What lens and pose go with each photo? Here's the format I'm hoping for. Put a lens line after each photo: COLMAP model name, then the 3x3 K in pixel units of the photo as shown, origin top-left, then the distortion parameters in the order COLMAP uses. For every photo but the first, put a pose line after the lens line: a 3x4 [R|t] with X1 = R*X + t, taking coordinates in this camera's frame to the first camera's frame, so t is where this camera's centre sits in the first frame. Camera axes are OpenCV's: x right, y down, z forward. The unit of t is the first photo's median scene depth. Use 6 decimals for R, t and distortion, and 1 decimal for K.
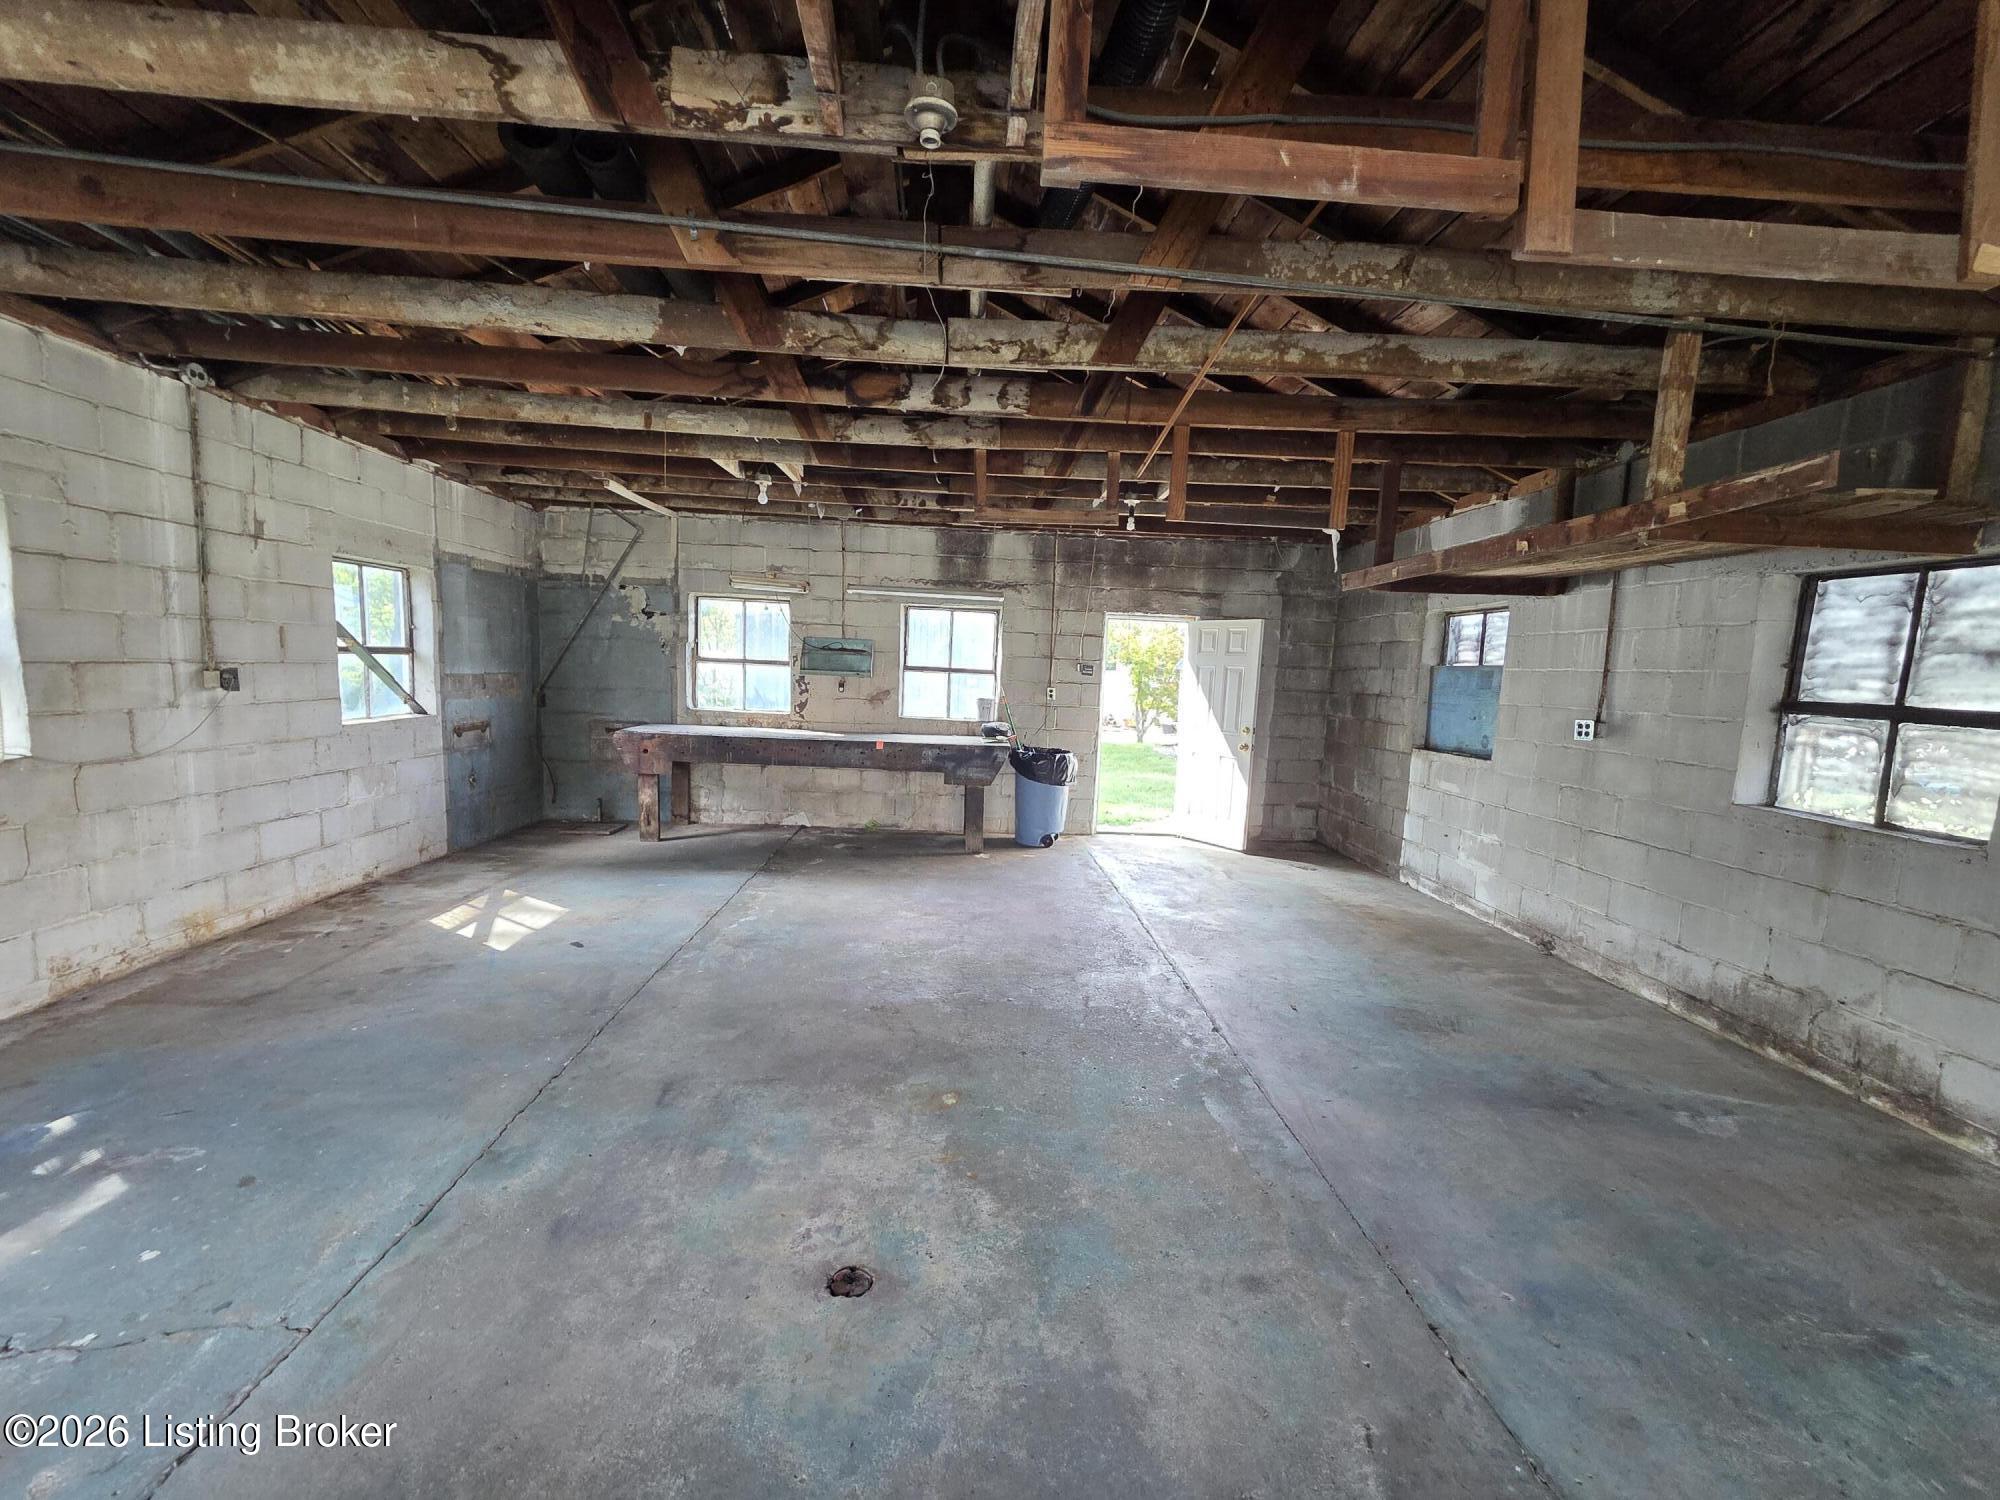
lens RADIAL K [[809.8, 0, 1001.8], [0, 809.8, 754.5], [0, 0, 1]] dist [-0.000252, -0.000071]
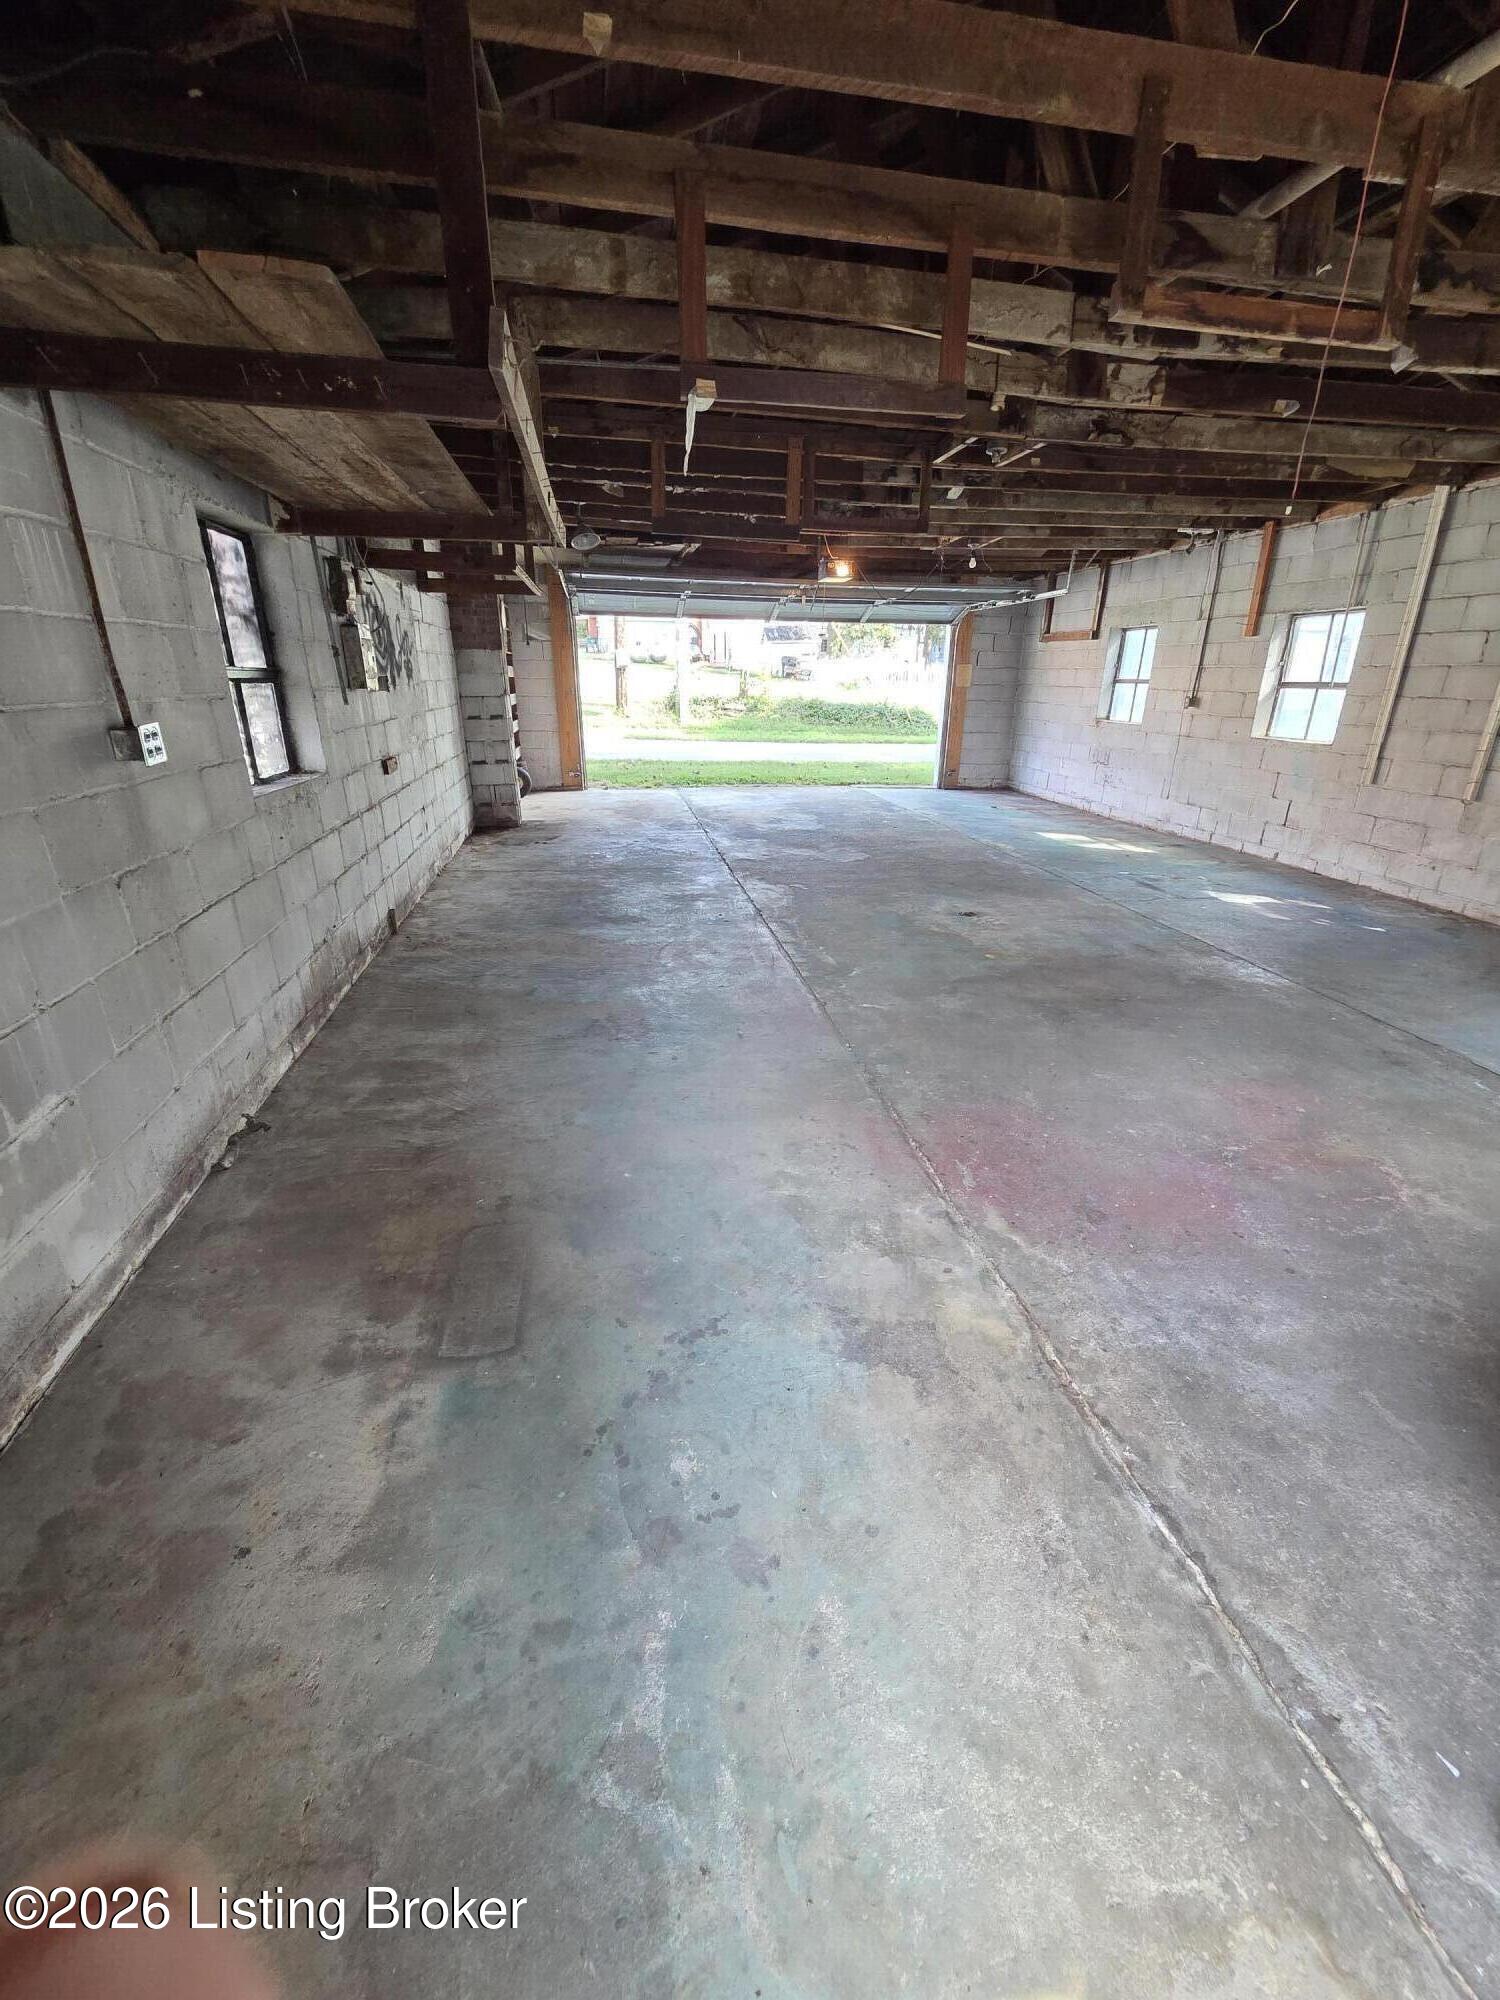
lens RADIAL K [[809.8, 0, 752.1], [0, 809.8, 990.9], [0, 0, 1]] dist [-0.000252, -0.000071]
pose [[-0.992215, -0.004967, -0.124440, 0.562923], [-0.062966, 0.882097, 0.466840, -0.225254], [0.107449, 0.471041, -0.875543, 2.211094]]
